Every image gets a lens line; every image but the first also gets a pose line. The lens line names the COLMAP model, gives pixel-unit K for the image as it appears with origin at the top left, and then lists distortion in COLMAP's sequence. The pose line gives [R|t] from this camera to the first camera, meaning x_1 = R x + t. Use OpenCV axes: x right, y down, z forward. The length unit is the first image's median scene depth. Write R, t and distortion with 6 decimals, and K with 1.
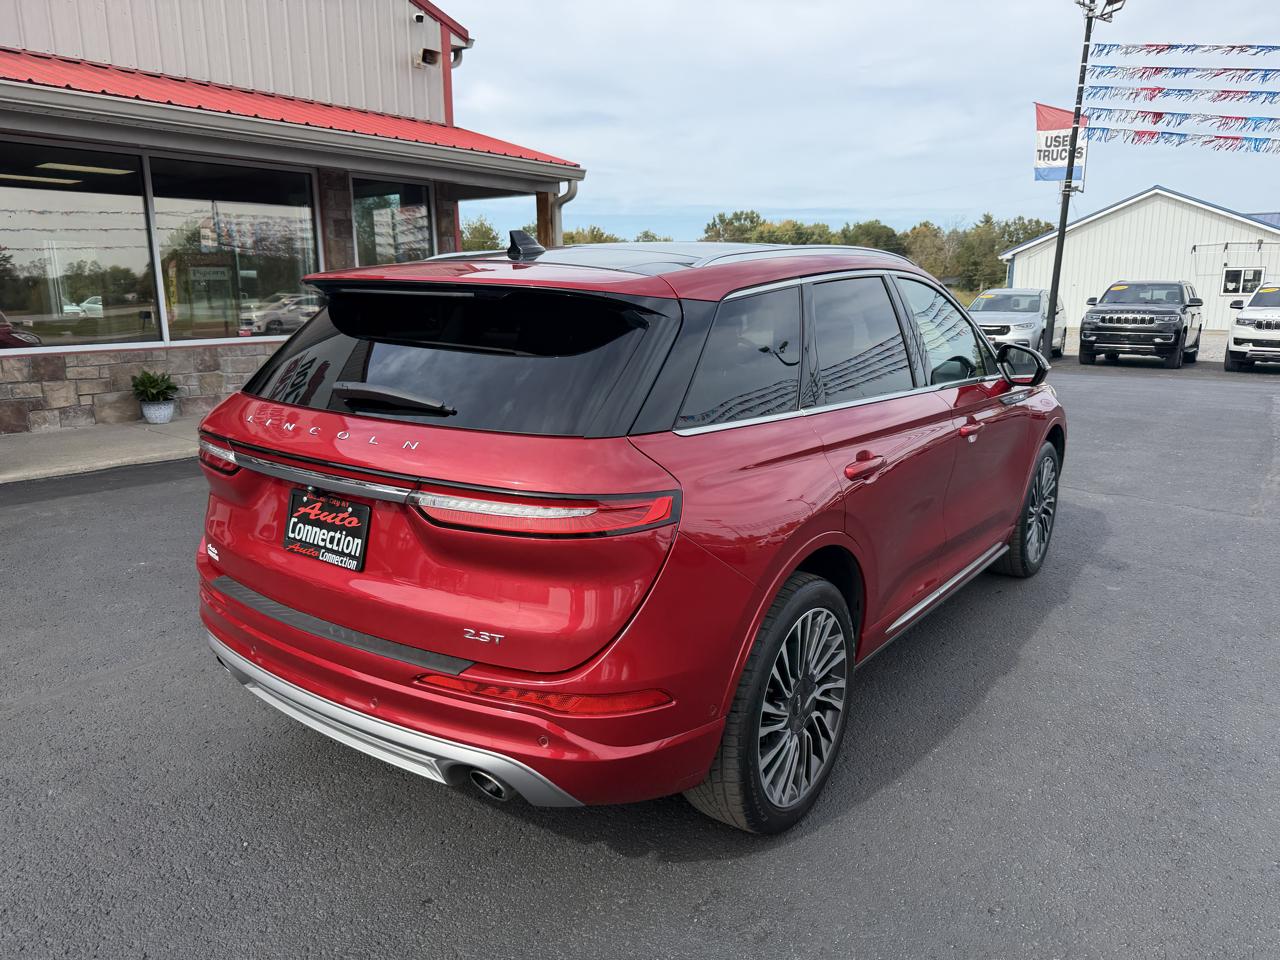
lens RADIAL K [[920.7, 0, 640.0], [0, 920.7, 480.0], [0, 0, 1]] dist [0.020942, -0.034763]
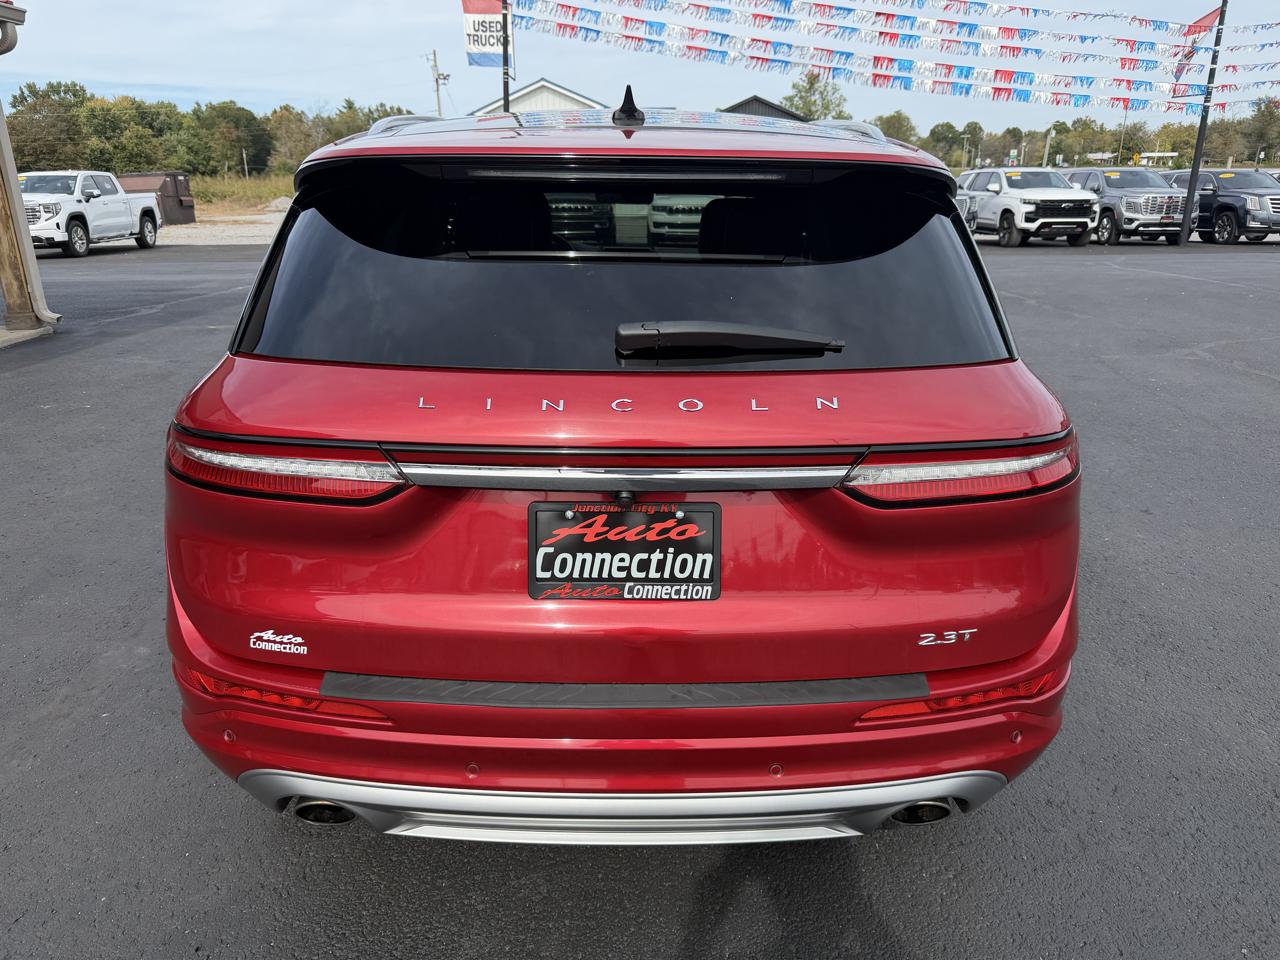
lens RADIAL K [[930.9, 0, 683.2], [0, 930.9, 477.3], [0, 0, 1]] dist [0.014293, -0.032783]
pose [[0.795876, -0.184296, 0.576728, -0.678354], [0.121634, 0.981796, 0.145883, -0.088869], [-0.593115, -0.045955, 0.803805, 0.454008]]
